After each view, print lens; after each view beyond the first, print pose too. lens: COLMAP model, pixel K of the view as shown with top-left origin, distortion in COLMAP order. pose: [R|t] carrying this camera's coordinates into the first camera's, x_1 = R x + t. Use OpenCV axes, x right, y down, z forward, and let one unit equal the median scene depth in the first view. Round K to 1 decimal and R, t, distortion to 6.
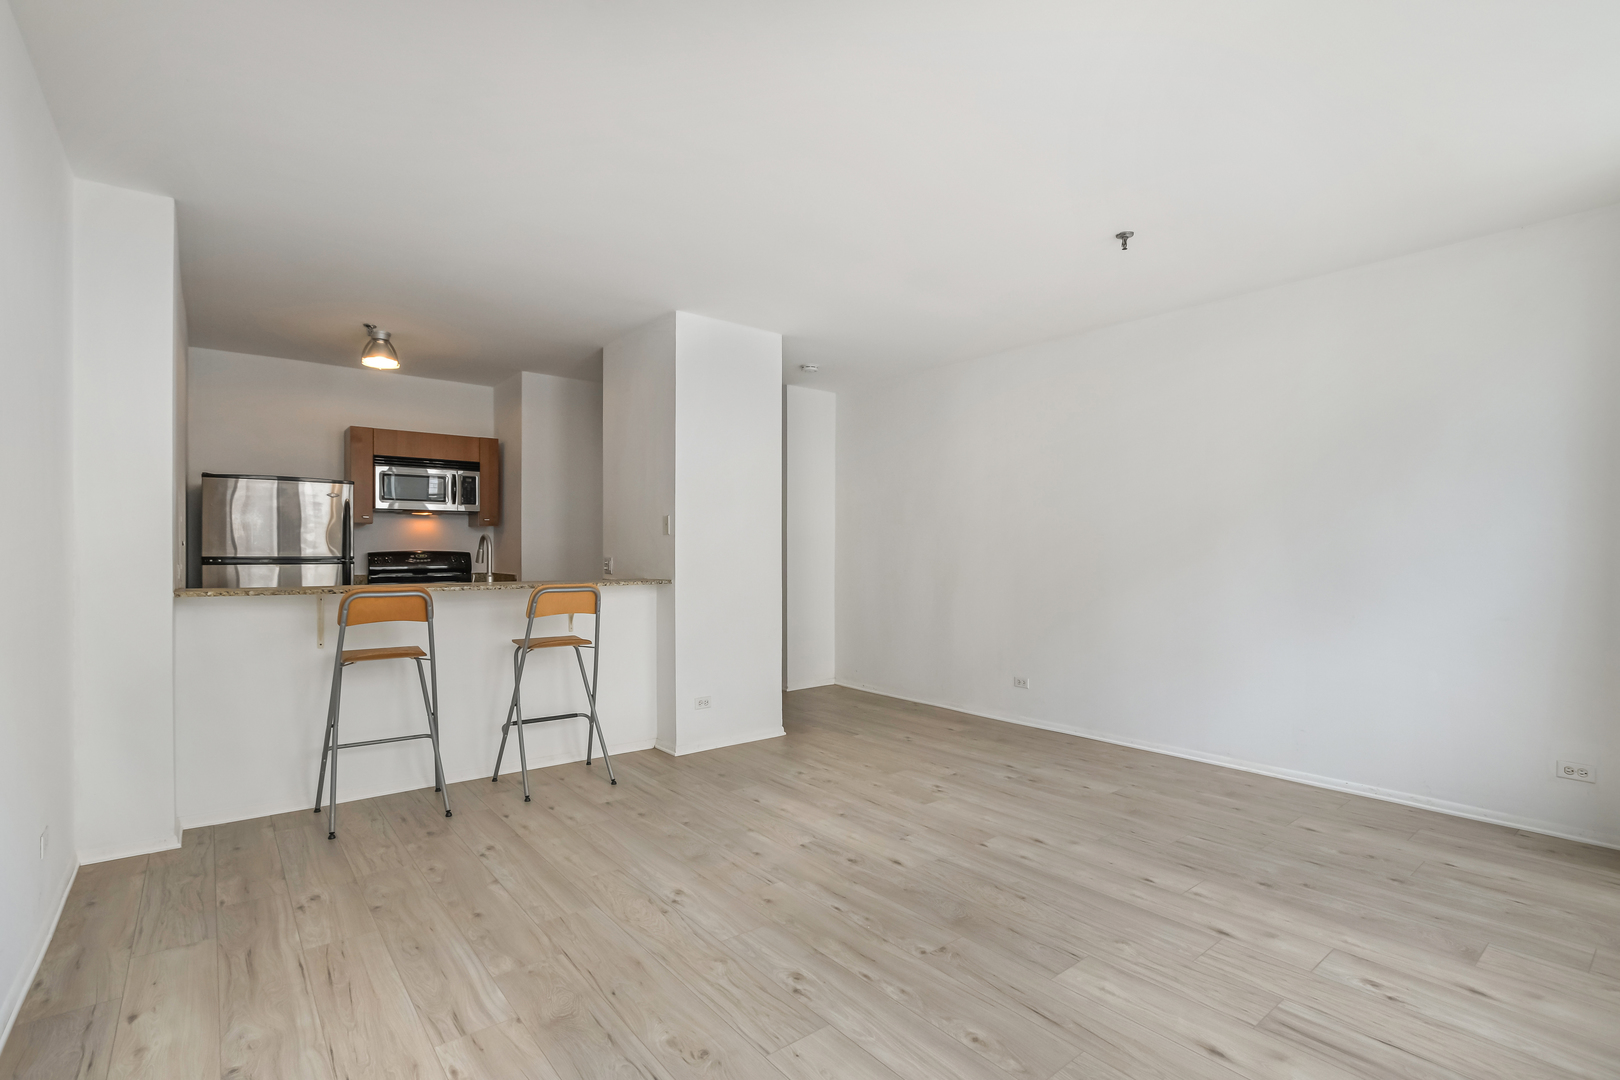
lens RADIAL K [[773.1, 0, 810.3], [0, 773.1, 549.3], [0, 0, 1]] dist [-0.013087, 0.000065]
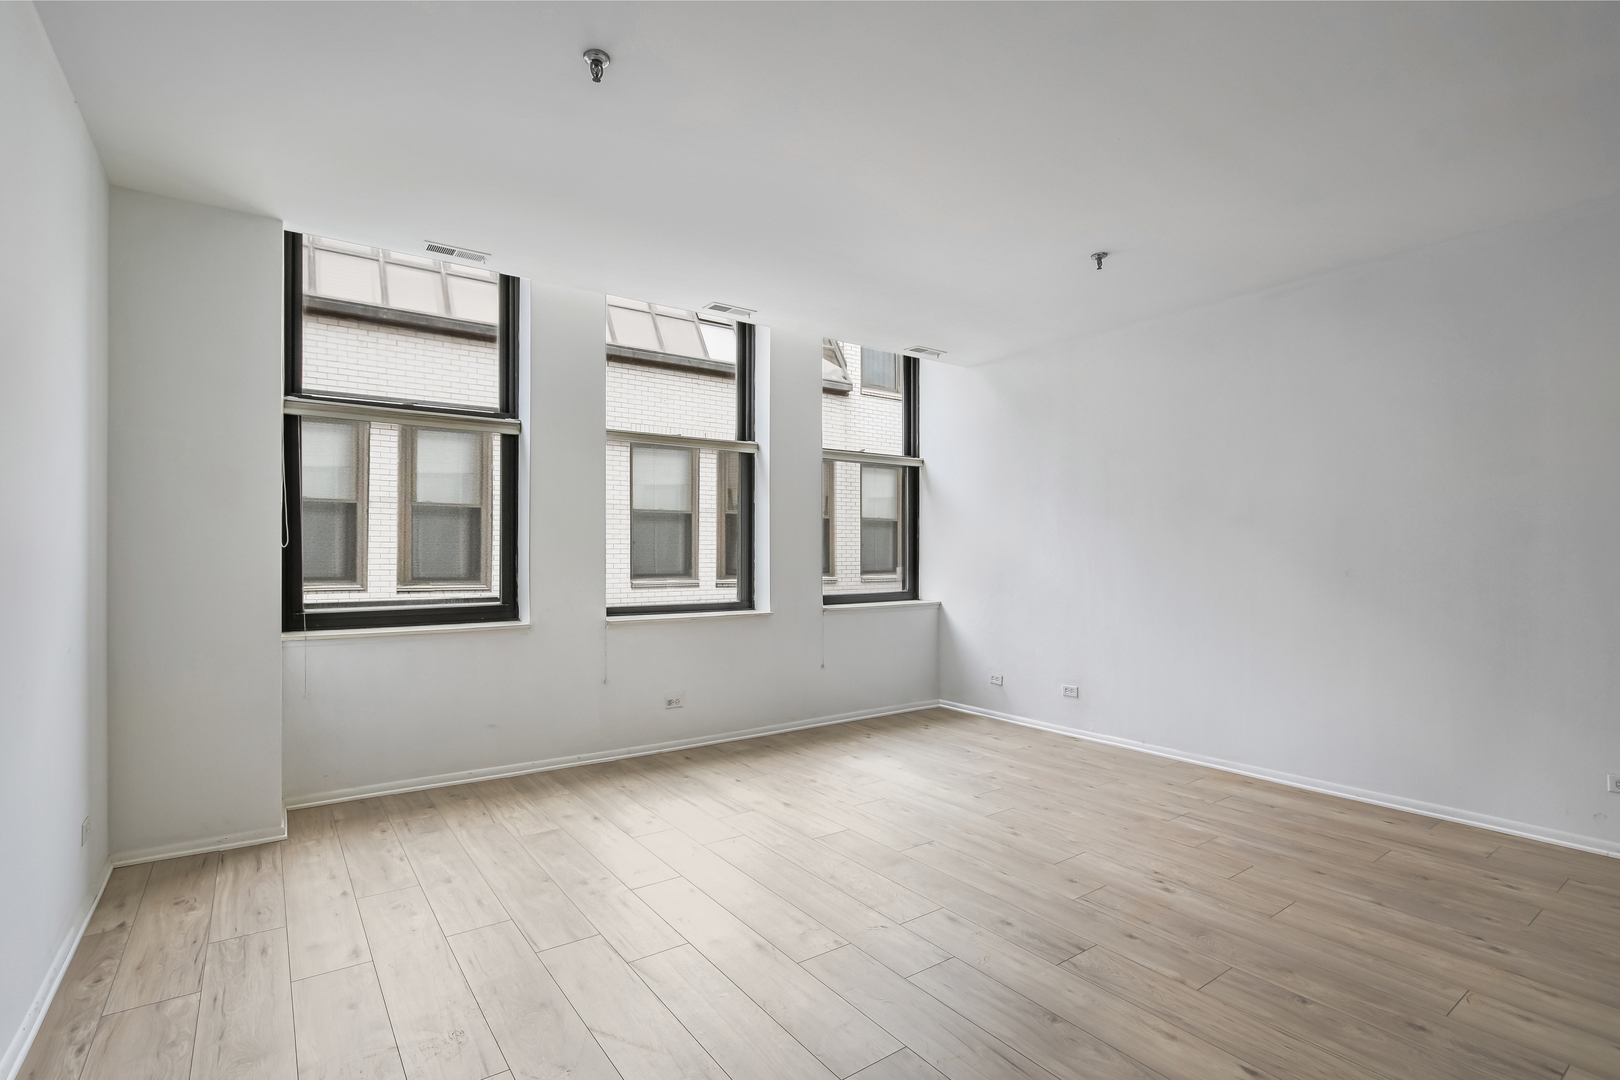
lens RADIAL K [[773.1, 0, 815.4], [0, 773.1, 545.3], [0, 0, 1]] dist [-0.013087, 0.000065]
pose [[-0.999086, -0.000648, 0.042733, 0.239880], [-0.001147, 0.999931, -0.011653, 0.003686], [-0.042722, -0.011691, -0.999019, 1.962937]]
